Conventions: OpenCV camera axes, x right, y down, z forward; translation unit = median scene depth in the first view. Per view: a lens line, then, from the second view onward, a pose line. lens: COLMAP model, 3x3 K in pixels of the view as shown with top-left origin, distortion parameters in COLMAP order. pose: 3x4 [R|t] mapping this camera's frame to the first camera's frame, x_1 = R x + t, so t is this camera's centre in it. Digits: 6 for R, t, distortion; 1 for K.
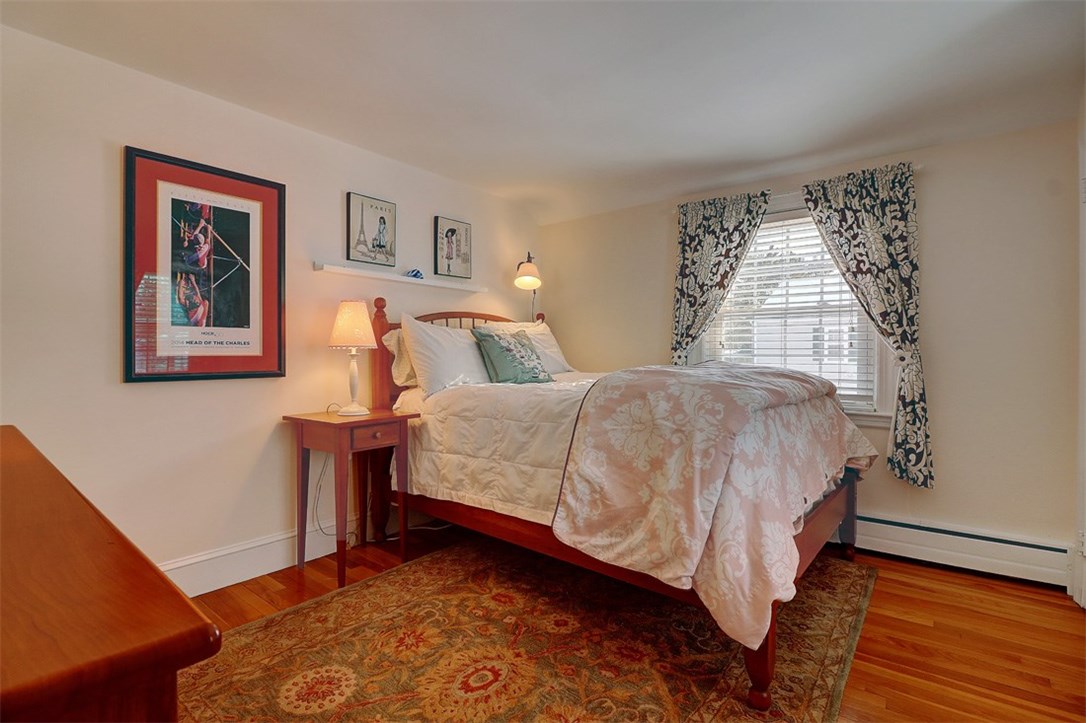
lens RADIAL K [[504.6, 0, 533.2], [0, 504.6, 354.5], [0, 0, 1]] dist [-0.002227, -0.009638]
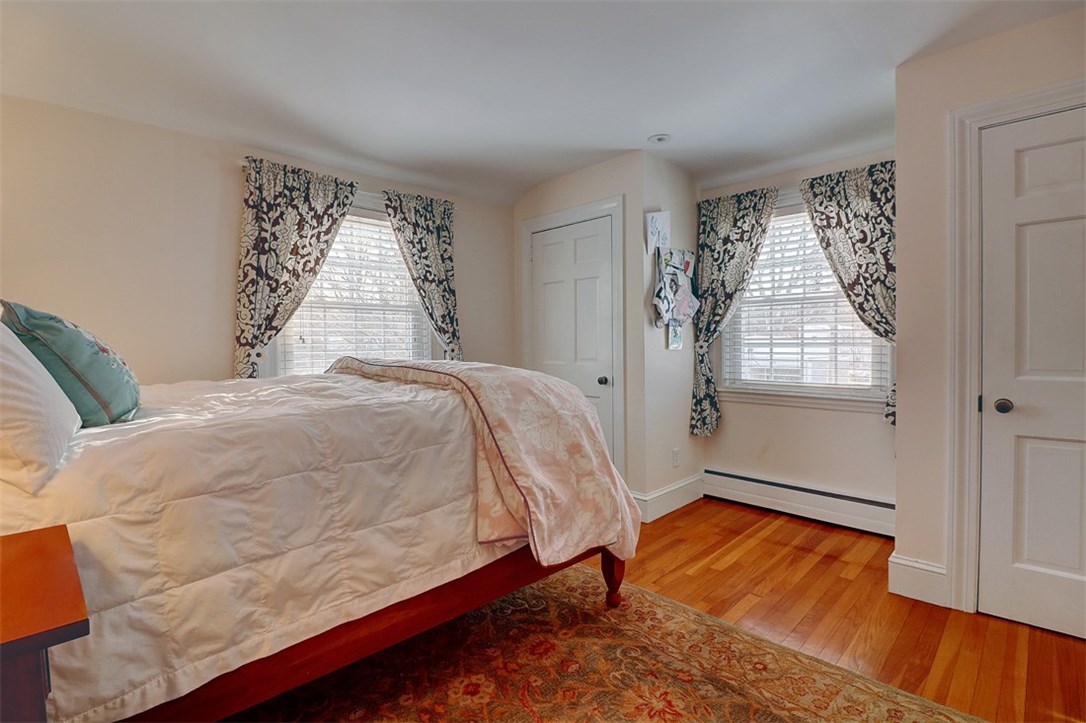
lens RADIAL K [[504.6, 0, 533.2], [0, 504.6, 354.5], [0, 0, 1]] dist [-0.002227, -0.009638]
pose [[0.114350, -0.026585, 0.993085, -0.534150], [0.014567, 0.999579, 0.025081, -0.011194], [-0.993334, 0.011598, 0.114689, 0.606354]]
